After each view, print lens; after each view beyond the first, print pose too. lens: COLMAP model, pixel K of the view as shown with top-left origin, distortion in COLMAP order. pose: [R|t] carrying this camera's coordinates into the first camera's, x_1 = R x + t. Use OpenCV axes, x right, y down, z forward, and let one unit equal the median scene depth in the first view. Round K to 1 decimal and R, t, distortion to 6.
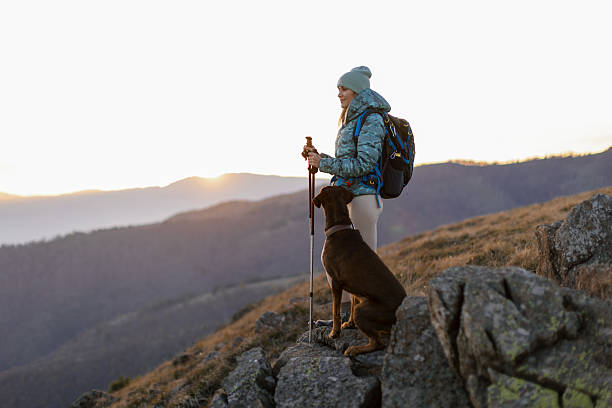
lens RADIAL K [[881.8, 0, 306.0], [0, 881.8, 204.0], [0, 0, 1]] dist [0.000282, -0.008734]
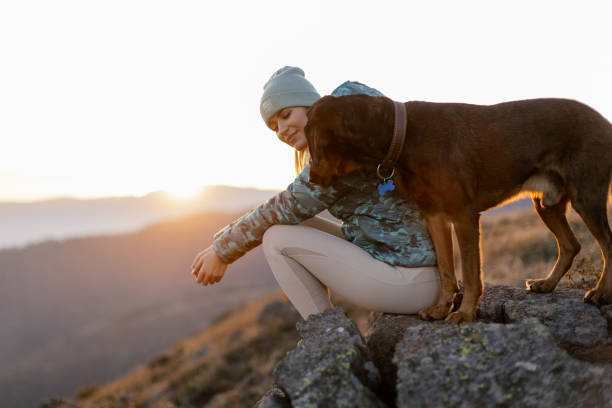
lens RADIAL K [[881.8, 0, 306.0], [0, 881.8, 204.0], [0, 0, 1]] dist [0.000282, -0.008734]
pose [[0.999296, 0.026643, 0.026402, -0.094121], [-0.026234, 0.999533, -0.015683, 0.120356], [-0.026808, 0.014979, 0.999528, 0.527457]]
